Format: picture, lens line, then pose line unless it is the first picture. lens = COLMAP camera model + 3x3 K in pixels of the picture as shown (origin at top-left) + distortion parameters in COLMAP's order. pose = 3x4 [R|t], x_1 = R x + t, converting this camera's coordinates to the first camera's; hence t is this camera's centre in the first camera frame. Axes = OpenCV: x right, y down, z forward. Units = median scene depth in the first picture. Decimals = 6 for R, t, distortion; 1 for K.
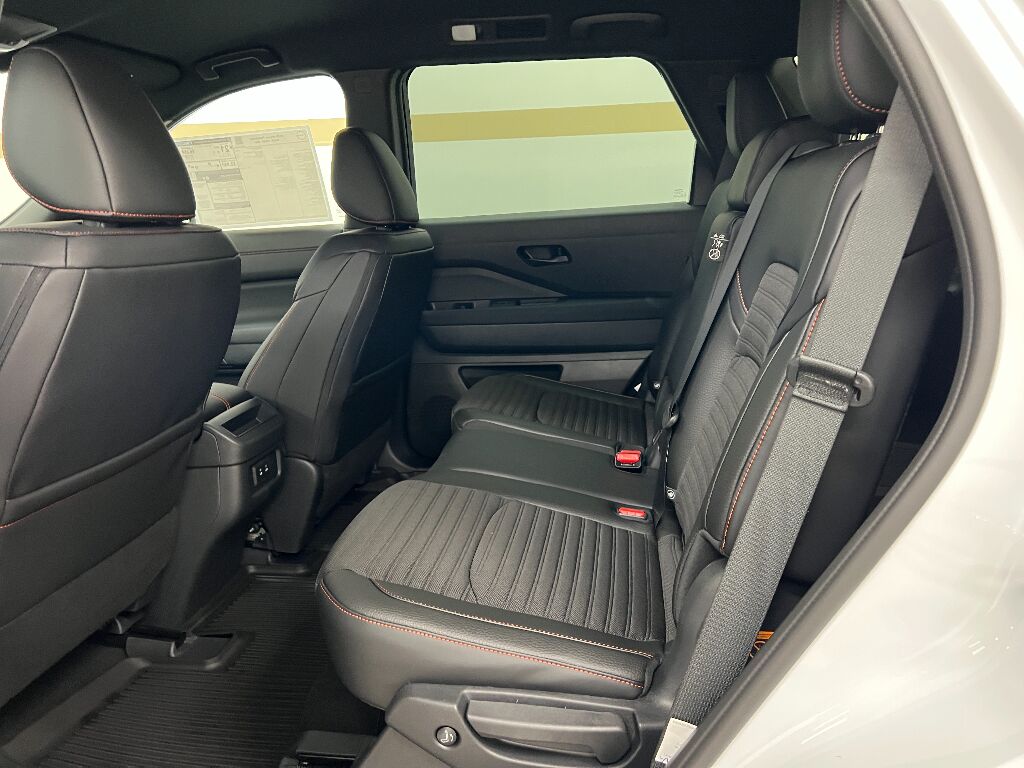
lens RADIAL K [[771.8, 0, 512.0], [0, 771.8, 384.0], [0, 0, 1]] dist [0.084915, -0.183817]
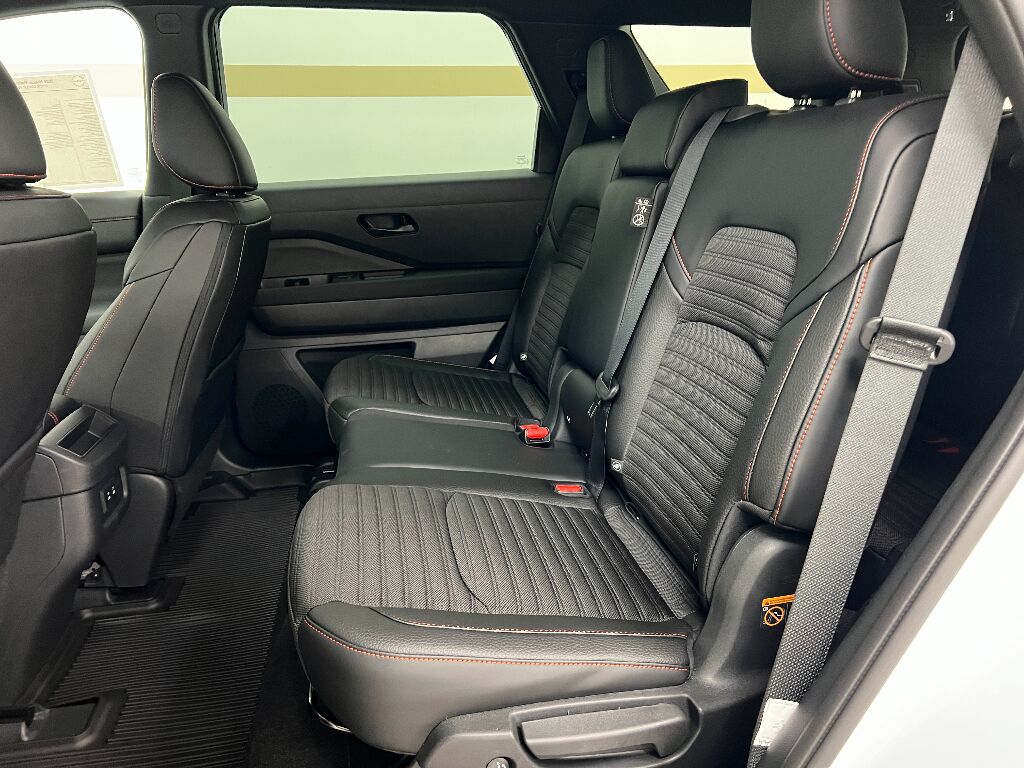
lens RADIAL K [[770.7, 0, 512.0], [0, 770.7, 384.0], [0, 0, 1]] dist [0.067757, -0.098273]
pose [[0.942491, -0.080130, 0.324483, -0.188541], [0.068141, 0.996512, 0.048163, -0.014689], [-0.327211, -0.023282, 0.944664, 0.098673]]
